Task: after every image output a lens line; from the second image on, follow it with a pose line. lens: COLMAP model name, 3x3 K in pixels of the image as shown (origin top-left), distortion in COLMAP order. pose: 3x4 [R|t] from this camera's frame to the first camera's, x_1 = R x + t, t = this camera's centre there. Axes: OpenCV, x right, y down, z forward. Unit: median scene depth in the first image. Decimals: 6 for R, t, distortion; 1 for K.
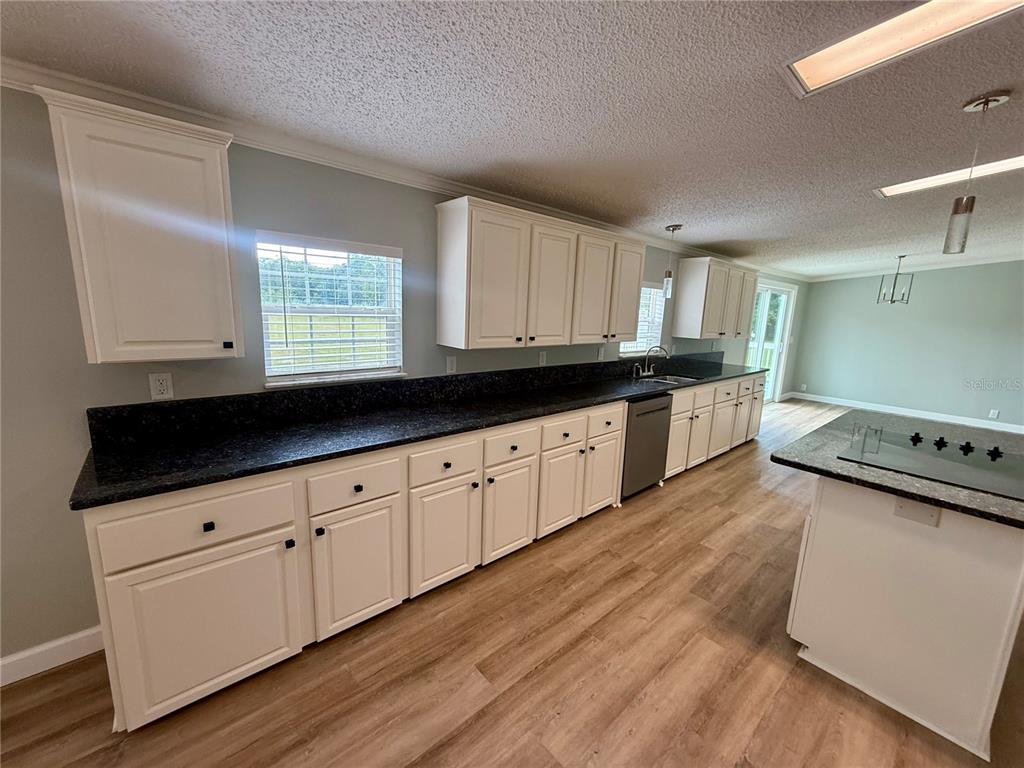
lens RADIAL K [[408.2, 0, 509.6], [0, 408.2, 385.0], [0, 0, 1]] dist [-0.000972, 0.000428]
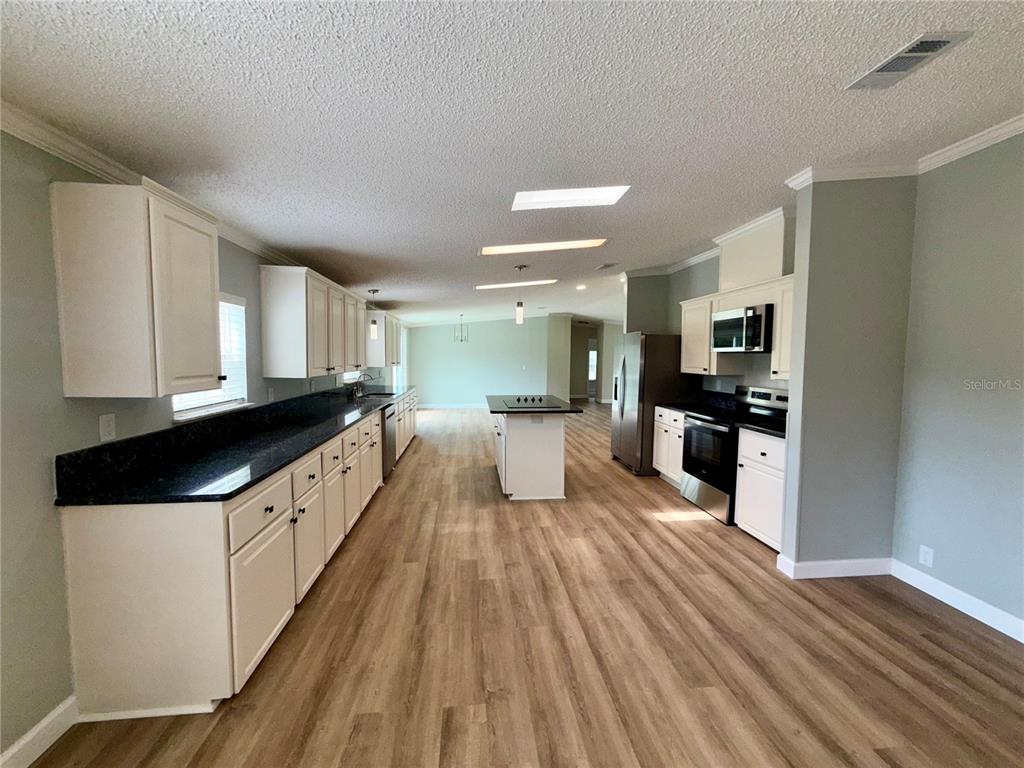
lens RADIAL K [[408.2, 0, 509.6], [0, 408.2, 385.0], [0, 0, 1]] dist [-0.000972, 0.000428]
pose [[0.572272, -0.087894, 0.815340, -0.804259], [0.160324, 0.987045, -0.006124, 0.047183], [-0.804239, 0.134223, 0.578950, -0.279145]]
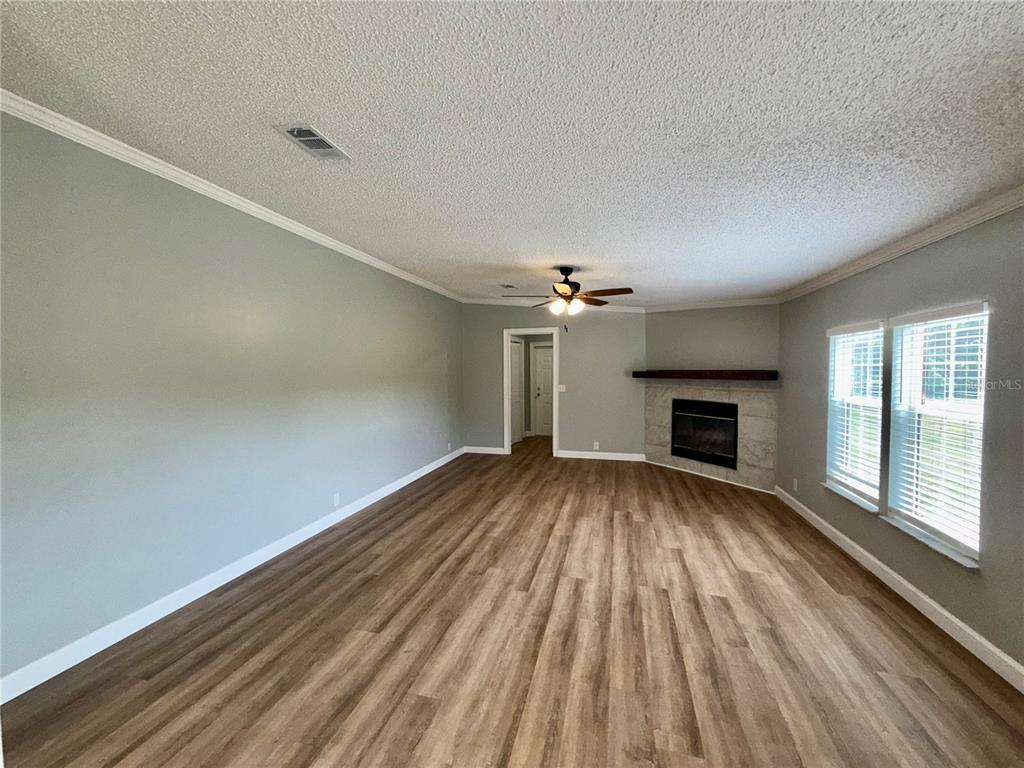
lens RADIAL K [[408.2, 0, 509.6], [0, 408.2, 385.0], [0, 0, 1]] dist [-0.000972, 0.000428]
pose [[-0.825689, -0.010405, -0.564029, 0.260369], [-0.125202, 0.978274, 0.165238, -0.065264], [0.550056, 0.207053, -0.809054, 0.512395]]
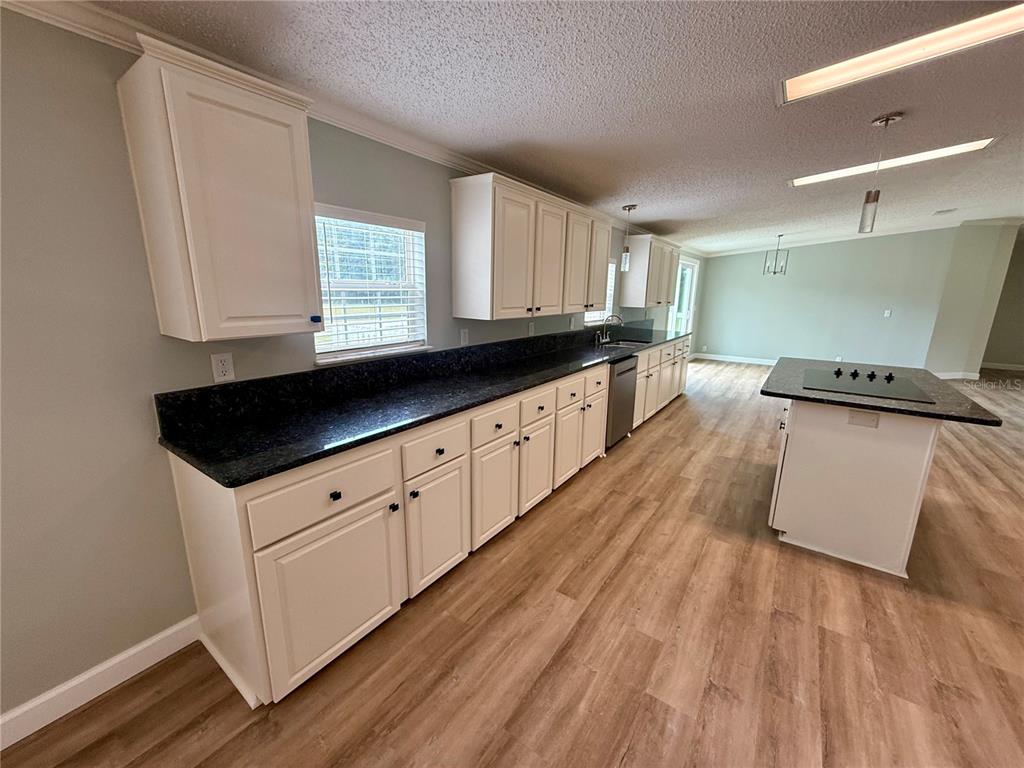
lens RADIAL K [[408.2, 0, 509.6], [0, 408.2, 385.0], [0, 0, 1]] dist [-0.000972, 0.000428]
pose [[0.971250, -0.074649, 0.226055, -0.313181], [0.063126, 0.996331, 0.057790, 0.022387], [-0.229540, -0.041859, 0.972399, -0.052359]]
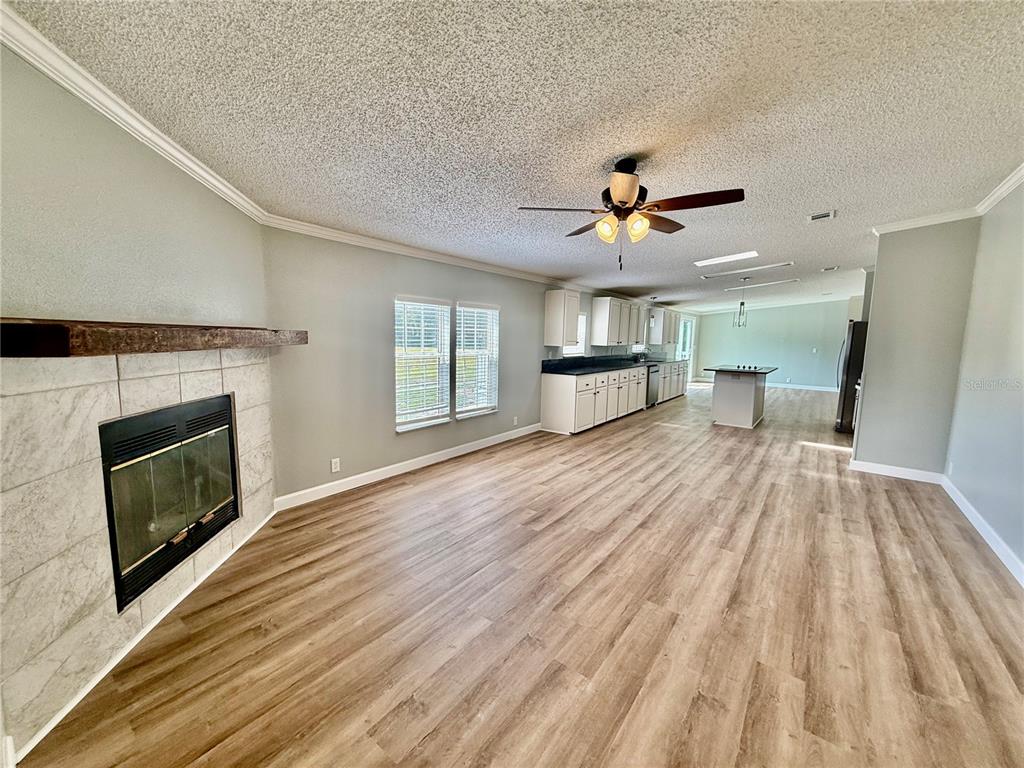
lens RADIAL K [[408.2, 0, 509.6], [0, 408.2, 385.0], [0, 0, 1]] dist [-0.000972, 0.000428]
pose [[0.979099, -0.041867, 0.199030, -1.407932], [0.052781, 0.997361, -0.049848, 0.307067], [-0.196418, 0.059311, 0.978725, -1.754200]]
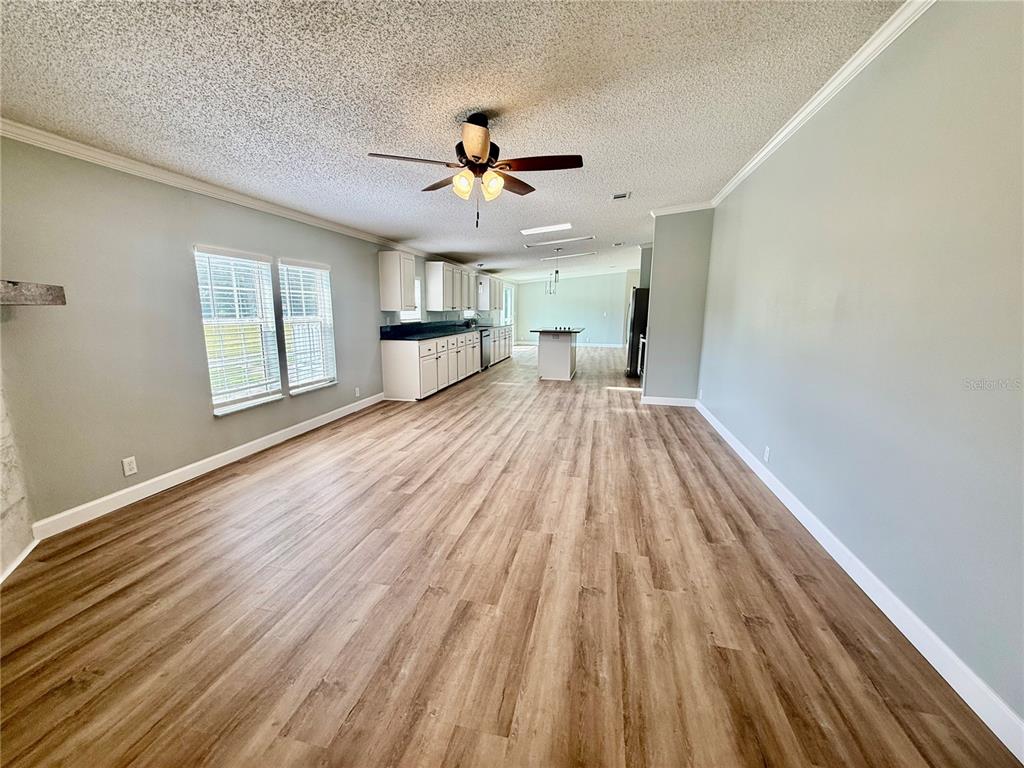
lens RADIAL K [[408.2, 0, 509.6], [0, 408.2, 385.0], [0, 0, 1]] dist [-0.000972, 0.000428]
pose [[0.804944, -0.137531, 0.577191, -1.518600], [0.126555, 0.990177, 0.059445, 0.332868], [-0.579697, 0.025197, 0.814443, -1.711997]]
